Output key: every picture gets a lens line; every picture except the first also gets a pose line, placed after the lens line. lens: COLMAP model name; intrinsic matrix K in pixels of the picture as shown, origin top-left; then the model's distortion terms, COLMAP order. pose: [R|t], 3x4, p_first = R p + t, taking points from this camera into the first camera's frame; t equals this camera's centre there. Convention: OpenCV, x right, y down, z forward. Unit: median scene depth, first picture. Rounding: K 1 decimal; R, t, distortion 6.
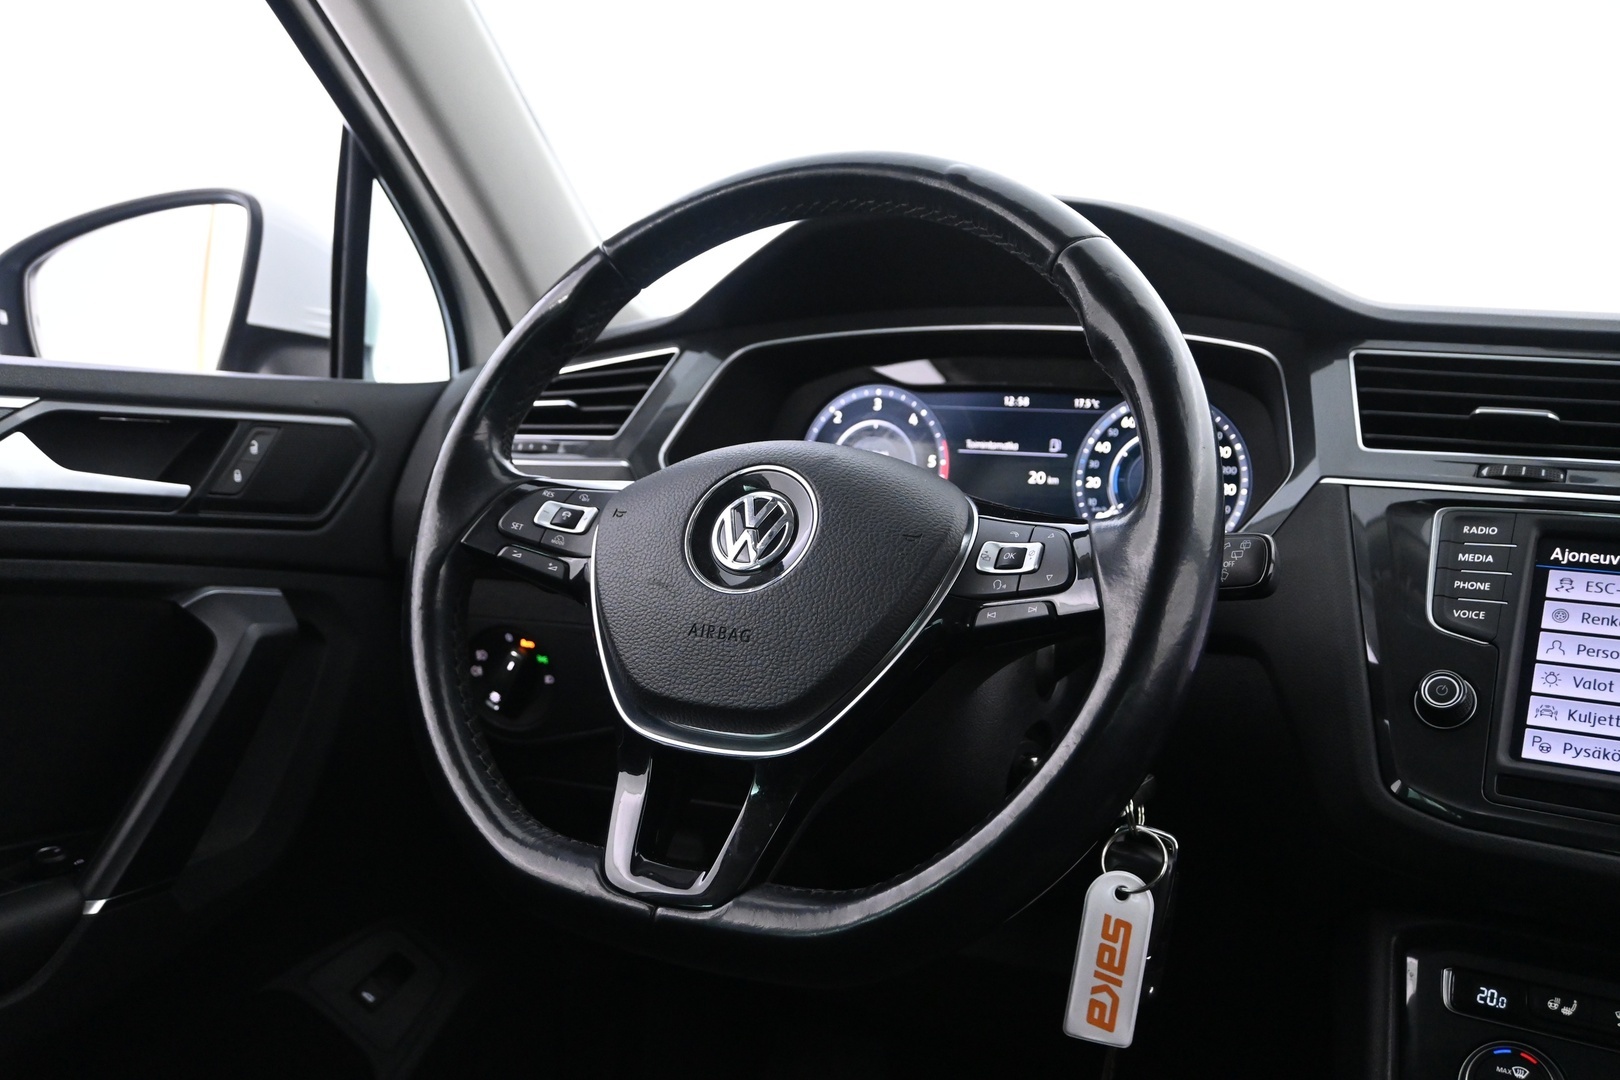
lens RADIAL K [[1431.6, 0, 810.0], [0, 1431.6, 540.0], [0, 0, 1]] dist [0.006380, 0.003465]
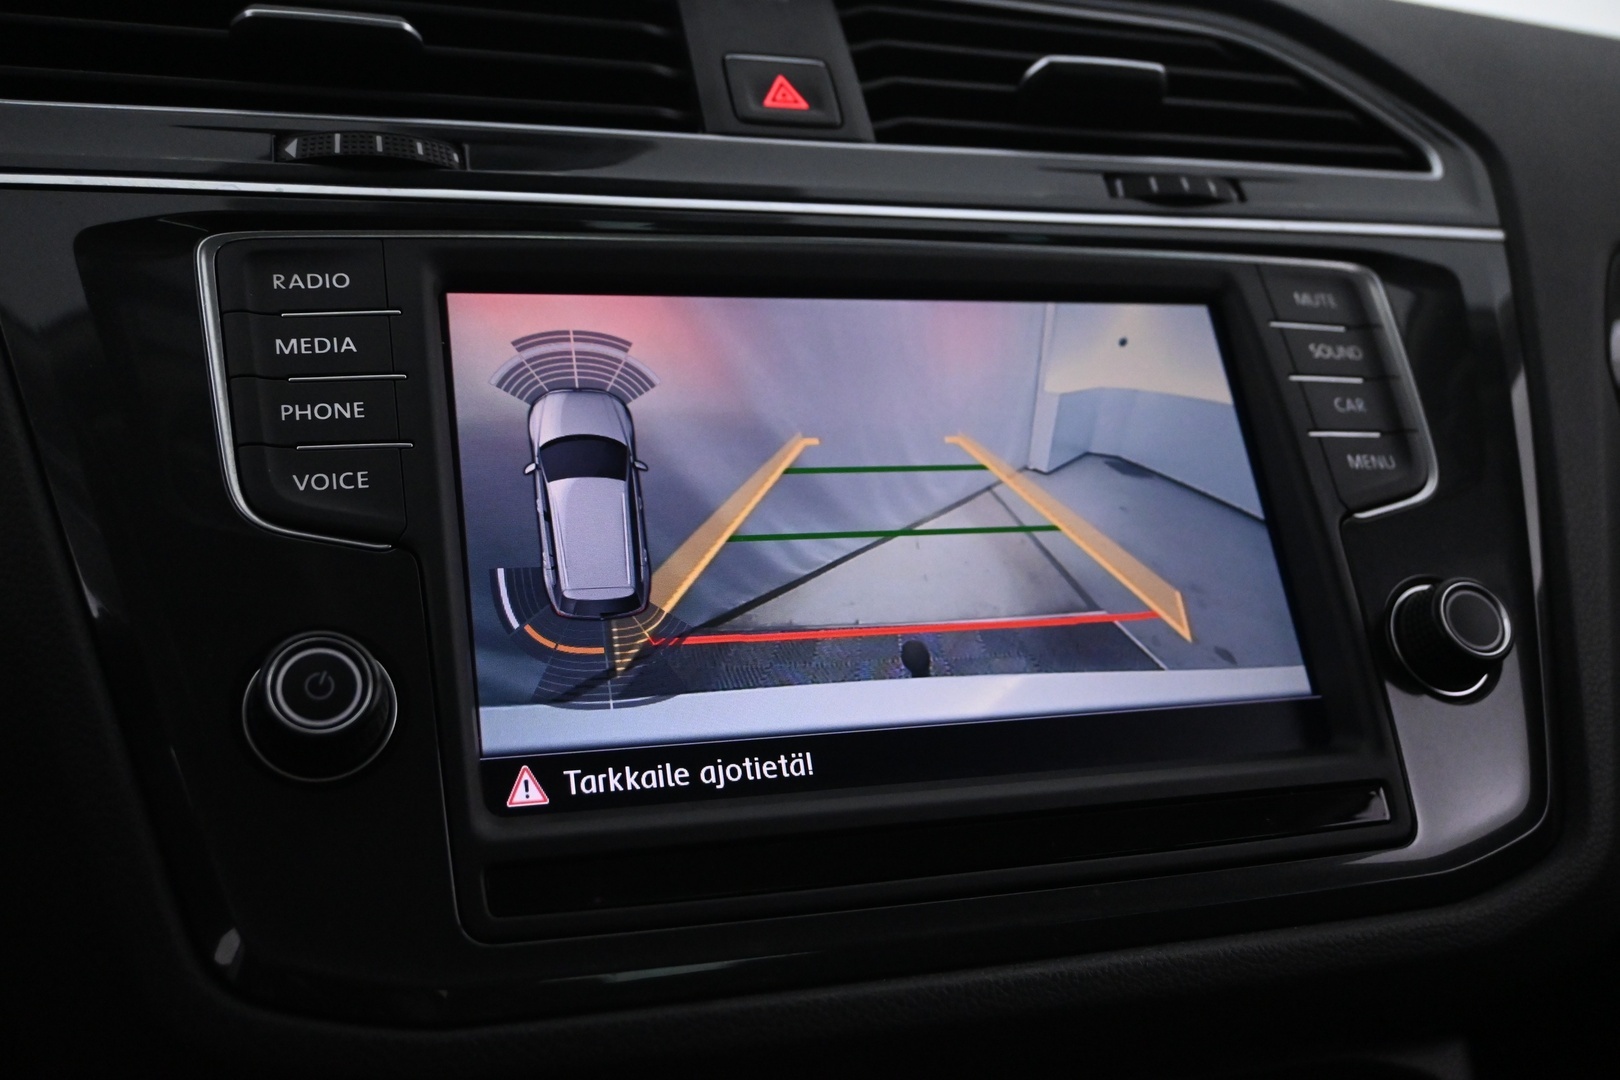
lens RADIAL K [[1591.7, 0, 810.0], [0, 1591.7, 540.0], [0, 0, 1]] dist [0.006868, 0.012604]
pose [[0.633866, -0.155950, 0.757557, 0.188921], [0.069526, 0.986985, 0.145006, 0.010941], [-0.770311, -0.039245, 0.636459, 0.579700]]
